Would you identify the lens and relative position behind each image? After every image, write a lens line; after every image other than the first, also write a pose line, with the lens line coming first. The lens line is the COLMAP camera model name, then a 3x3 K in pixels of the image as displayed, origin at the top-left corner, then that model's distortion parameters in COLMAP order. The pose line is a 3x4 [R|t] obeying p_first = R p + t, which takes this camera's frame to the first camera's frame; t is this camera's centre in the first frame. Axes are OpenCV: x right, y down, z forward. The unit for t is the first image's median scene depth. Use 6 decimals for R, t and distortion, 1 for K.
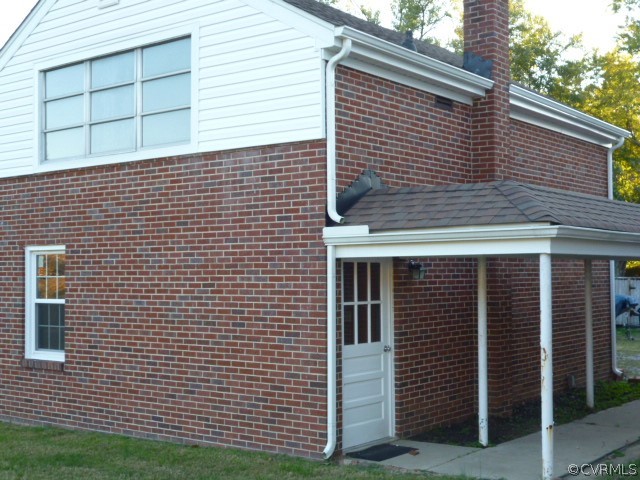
lens RADIAL K [[890.4, 0, 319.3], [0, 890.4, 237.8], [0, 0, 1]] dist [0.002840, 0.000000]
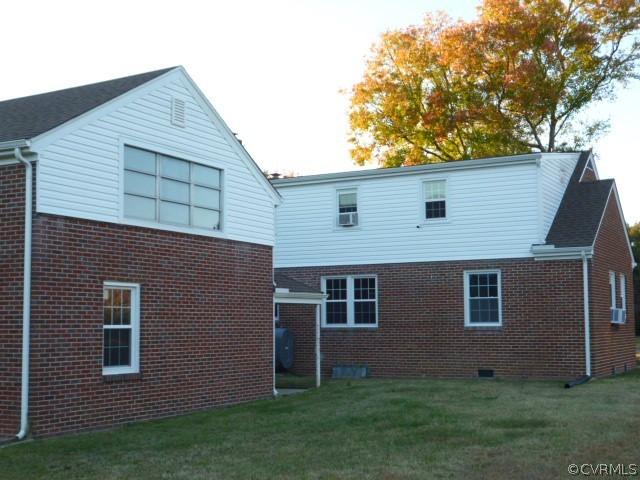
lens RADIAL K [[890.4, 0, 320.3], [0, 890.4, 238.4], [0, 0, 1]] dist [0.002840, 0.000000]
pose [[-0.156706, 0.112717, 0.981192, -1.667473], [-0.019720, 0.992911, -0.117212, 0.093284], [-0.987448, -0.037717, -0.153372, 0.960610]]
